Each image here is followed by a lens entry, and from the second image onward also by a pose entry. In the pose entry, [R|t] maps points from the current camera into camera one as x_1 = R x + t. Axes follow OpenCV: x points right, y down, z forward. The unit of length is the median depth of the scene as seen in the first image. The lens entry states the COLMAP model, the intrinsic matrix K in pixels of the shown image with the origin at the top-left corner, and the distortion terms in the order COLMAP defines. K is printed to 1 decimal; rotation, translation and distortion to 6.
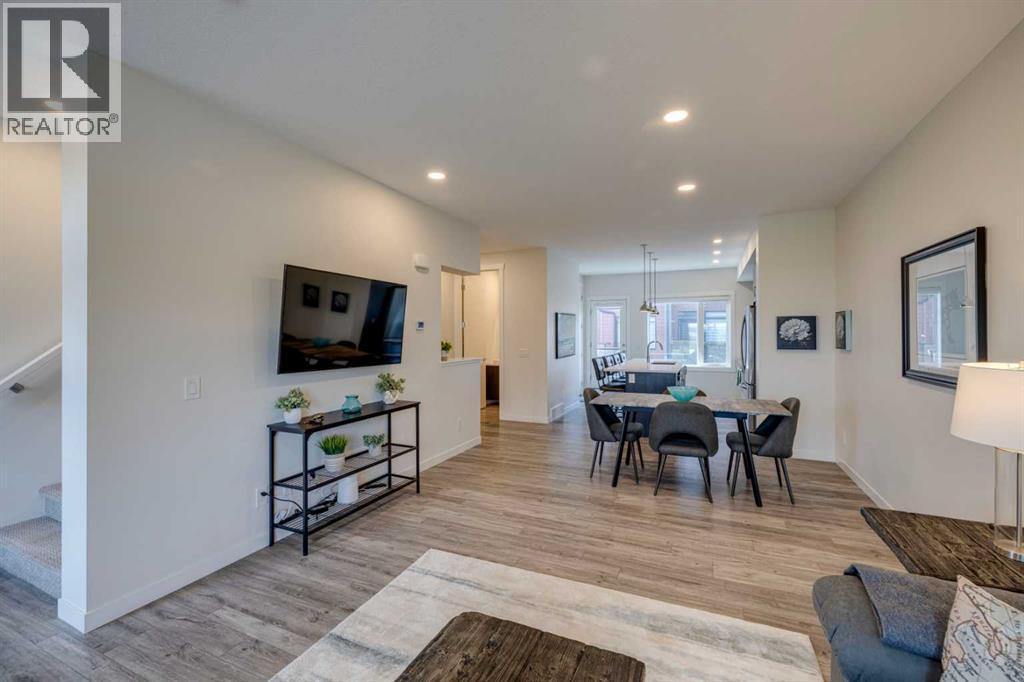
lens RADIAL K [[427.7, 0, 510.2], [0, 427.7, 336.5], [0, 0, 1]] dist [0.000764, 0.000094]
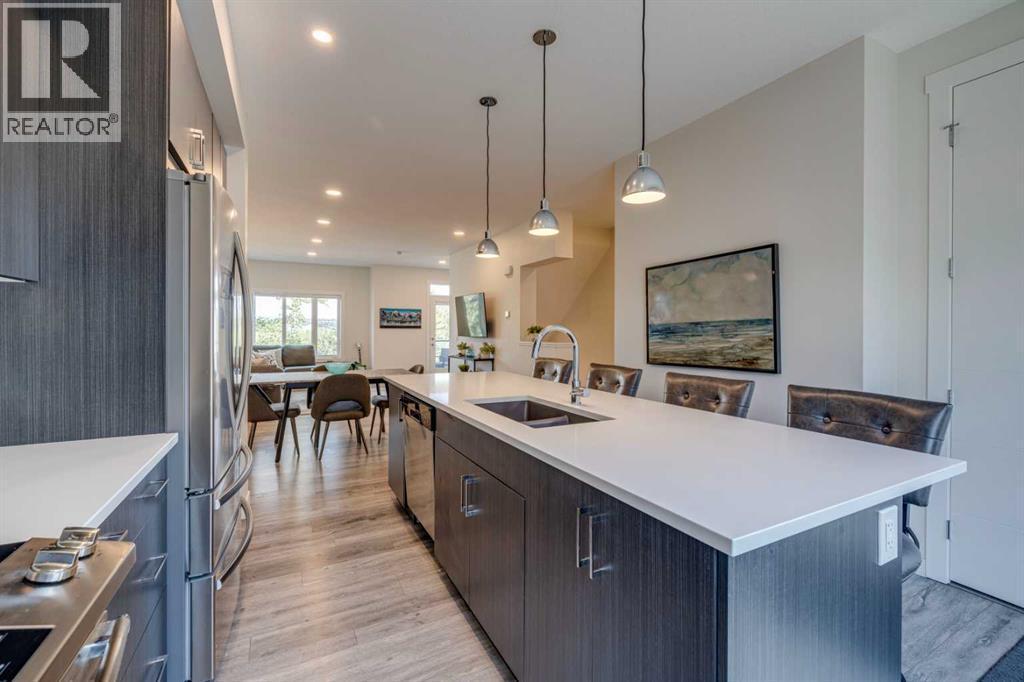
lens RADIAL K [[427.7, 0, 511.6], [0, 427.7, 333.8], [0, 0, 1]] dist [0.000764, 0.000094]
pose [[-0.622192, 0.003800, -0.782856, 1.209681], [-0.006003, 0.999936, 0.009625, 0.037240], [0.782842, 0.010688, -0.622129, 2.527654]]
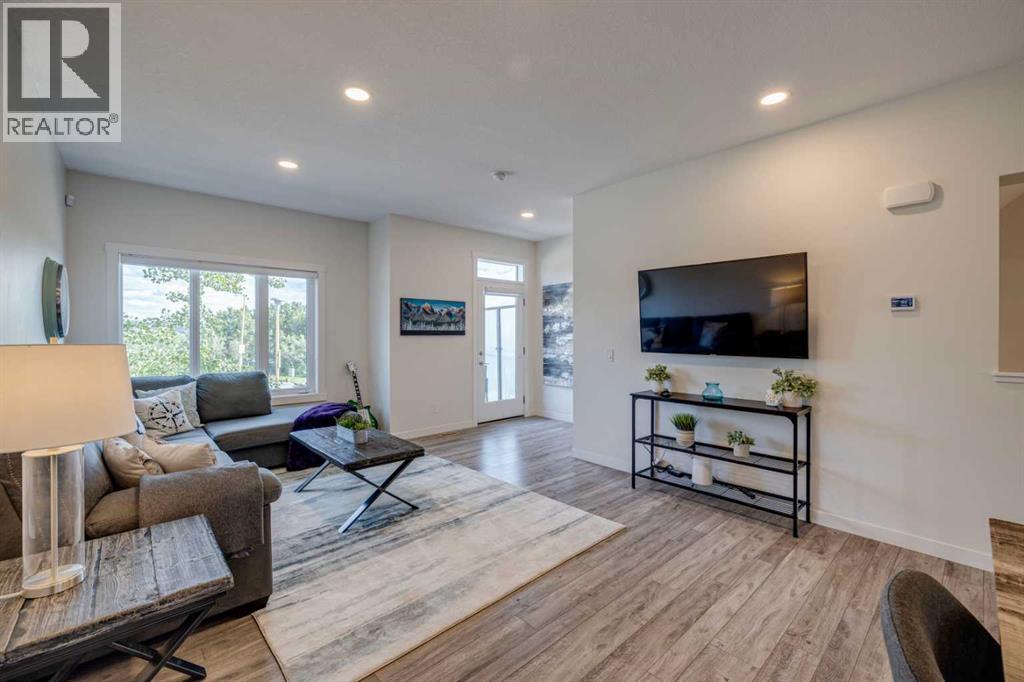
lens RADIAL K [[427.7, 0, 512.6], [0, 427.7, 336.4], [0, 0, 1]] dist [0.000764, 0.000094]
pose [[-0.394538, 0.004573, -0.918868, 0.740268], [-0.003345, 0.999974, 0.006413, 0.024739], [0.918874, 0.005603, -0.394512, 0.976529]]
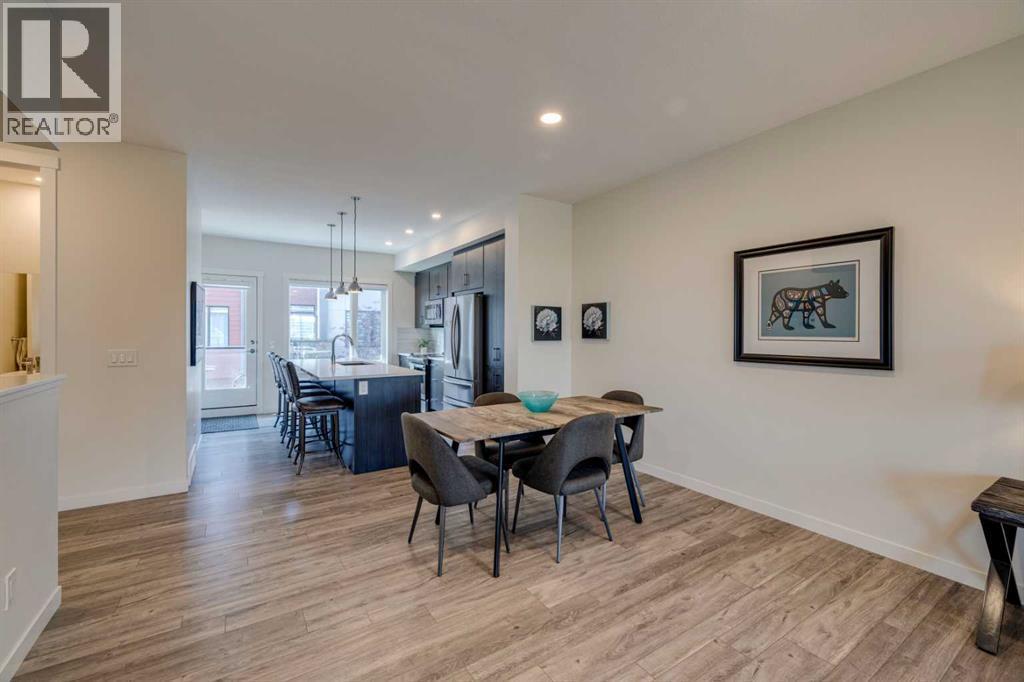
lens RADIAL K [[427.7, 0, 511.5], [0, 427.7, 335.0], [0, 0, 1]] dist [0.000764, 0.000094]
pose [[0.543031, -0.000301, 0.839713, -0.281800], [-0.000682, 0.999999, 0.000799, 0.024755], [-0.839713, -0.001006, 0.543030, 0.787932]]
